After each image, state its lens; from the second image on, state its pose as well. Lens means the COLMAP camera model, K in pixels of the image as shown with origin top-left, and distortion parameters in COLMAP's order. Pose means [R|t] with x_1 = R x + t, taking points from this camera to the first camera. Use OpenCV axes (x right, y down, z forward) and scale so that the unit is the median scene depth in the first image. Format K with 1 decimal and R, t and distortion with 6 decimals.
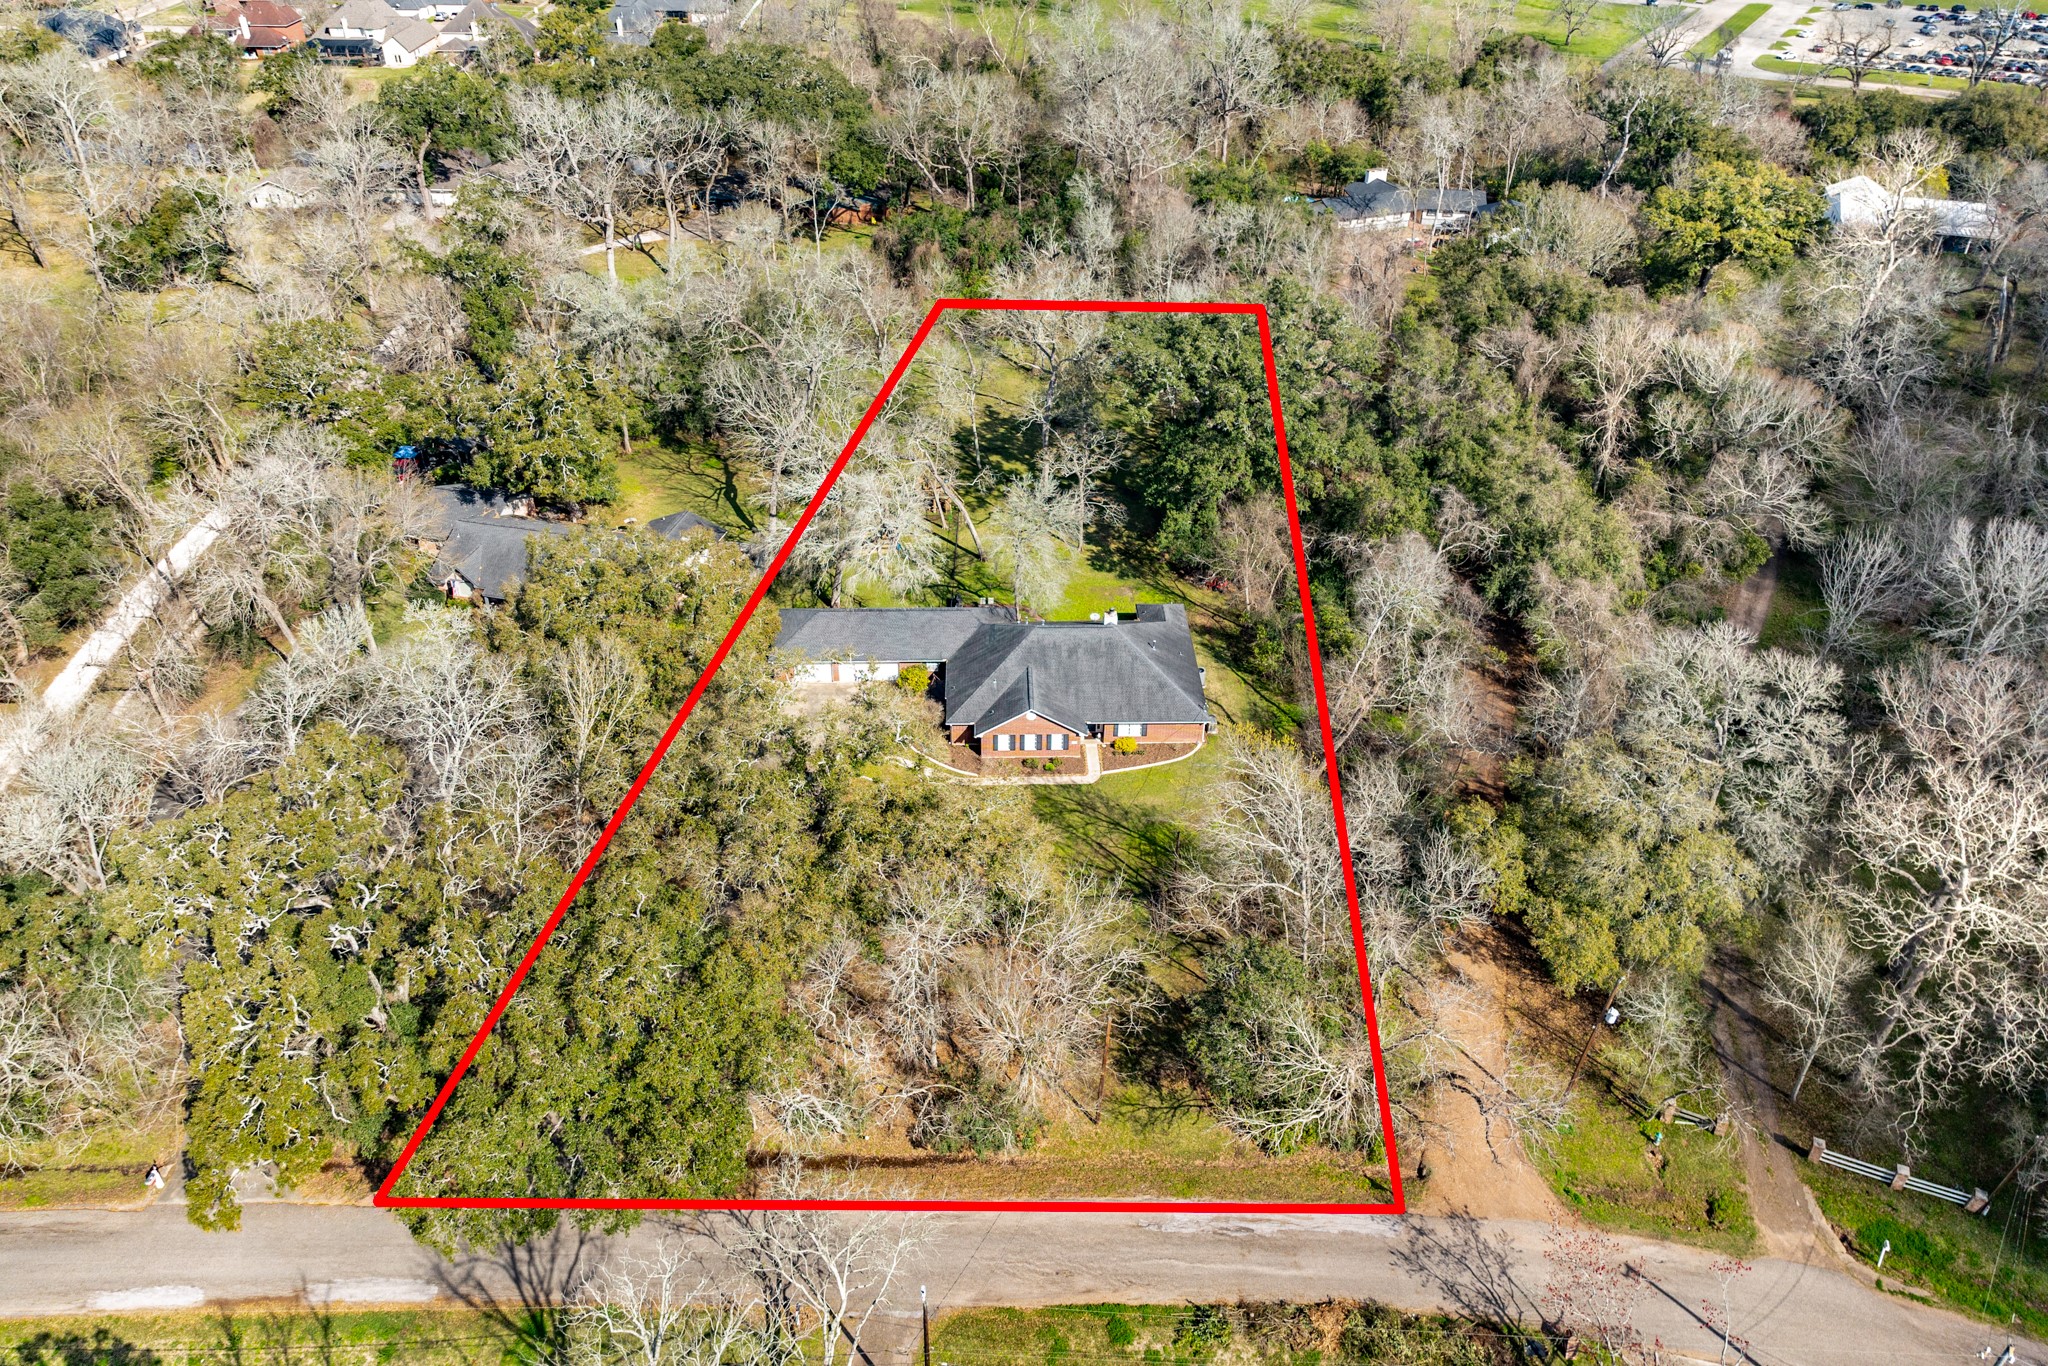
lens RADIAL K [[1392.6, 0, 1018.0], [0, 1392.6, 685.7], [0, 0, 1]] dist [0.001688, 0.004576]
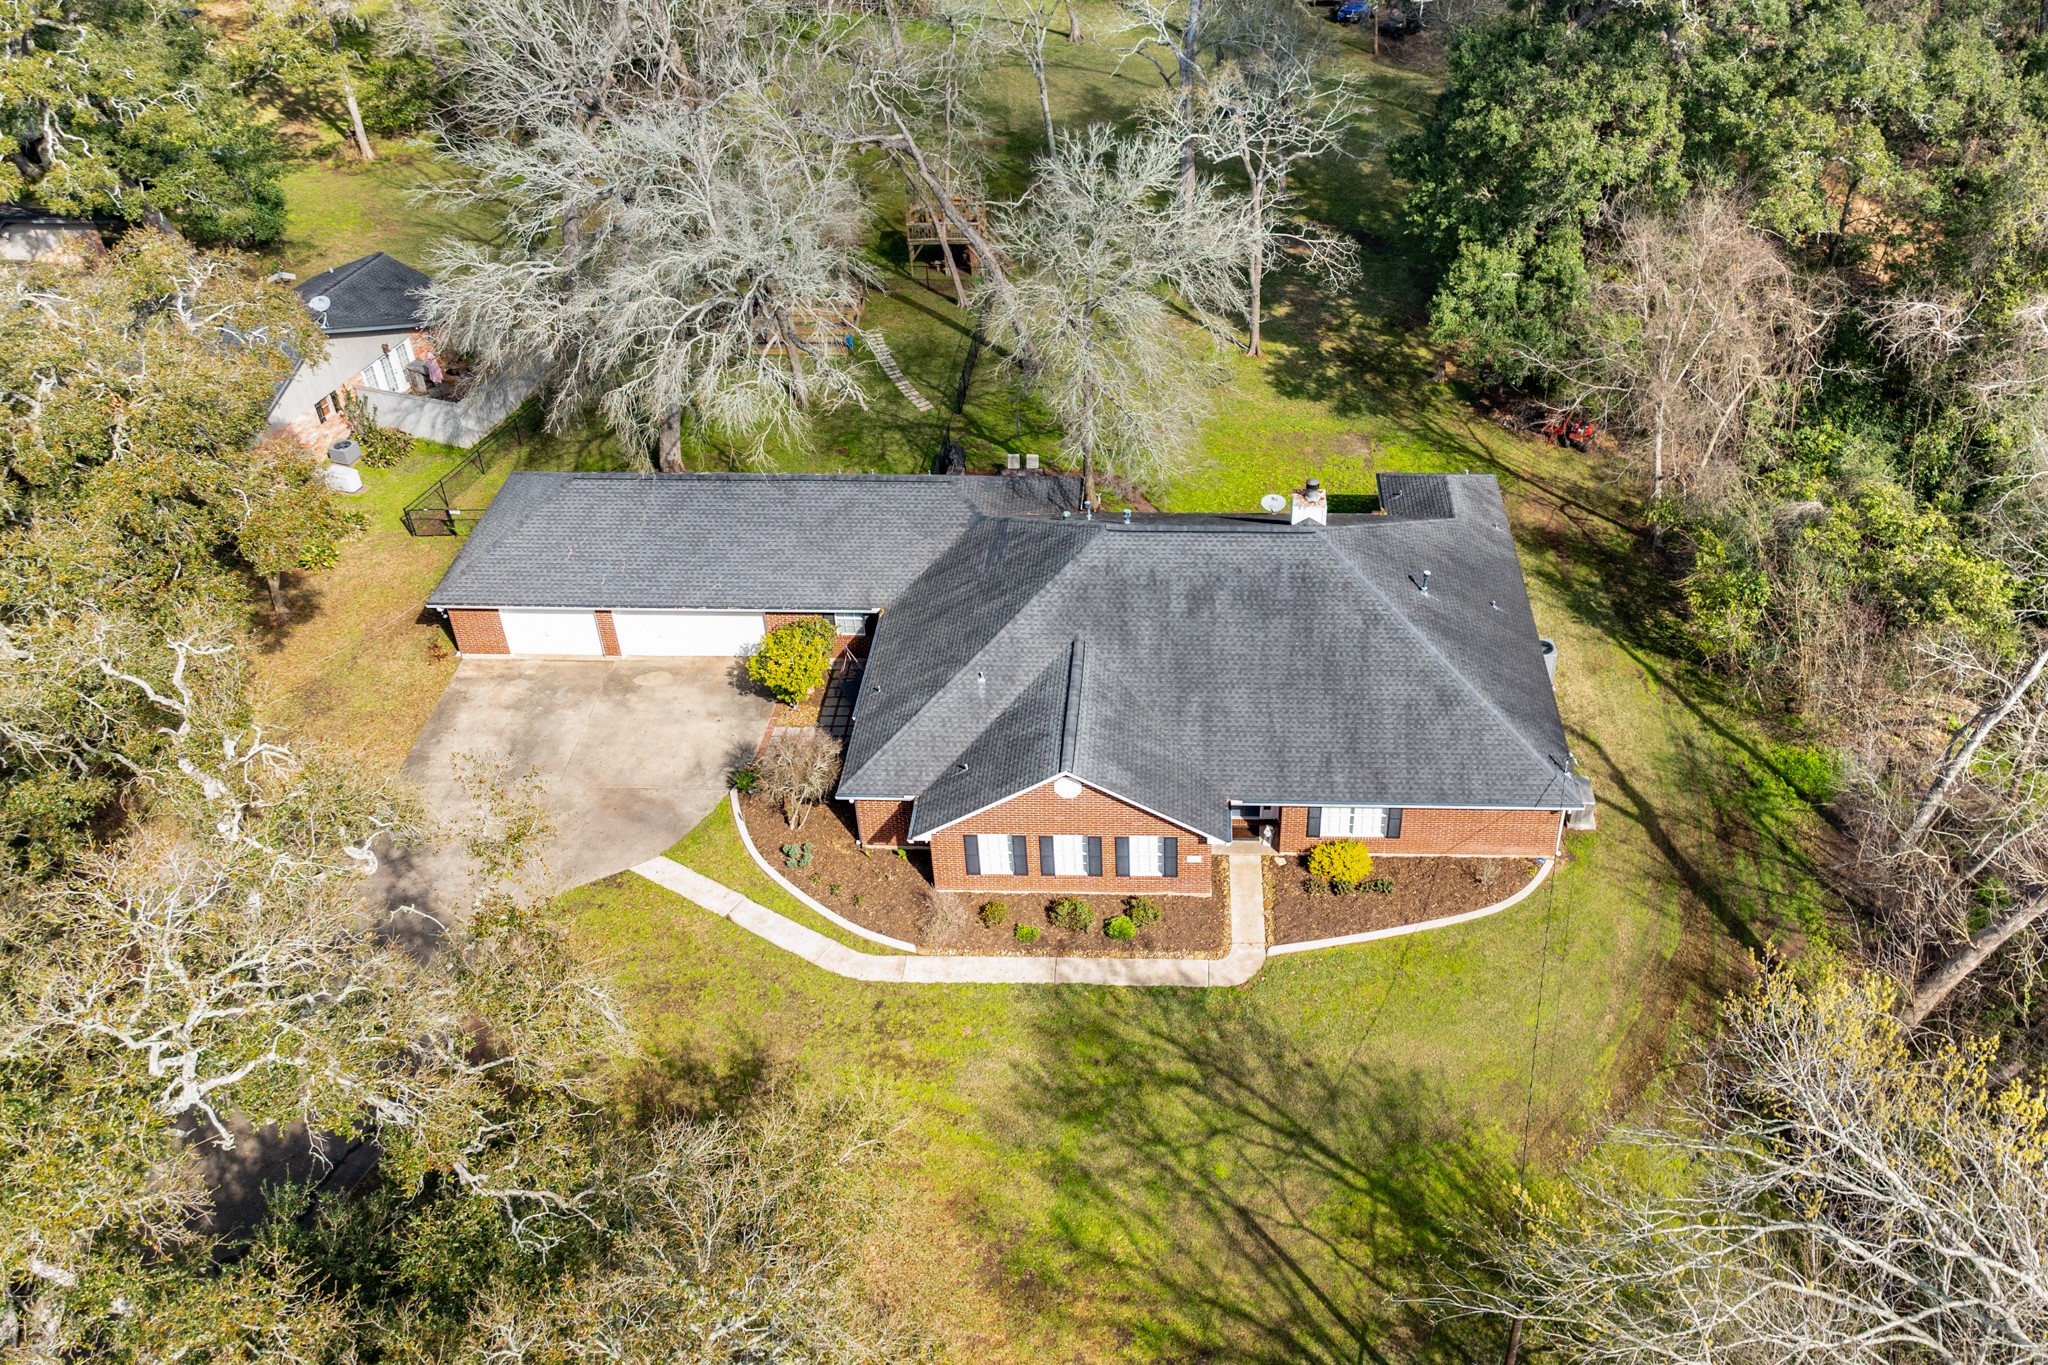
lens RADIAL K [[1392.6, 0, 1140.8], [0, 1392.6, 660.2], [0, 0, 1]] dist [0.001688, 0.004576]
pose [[0.997179, 0.023398, -0.071316, 0.047822], [-0.018561, 0.997530, 0.067741, -0.031333], [0.072725, -0.066227, 0.995151, 0.605608]]
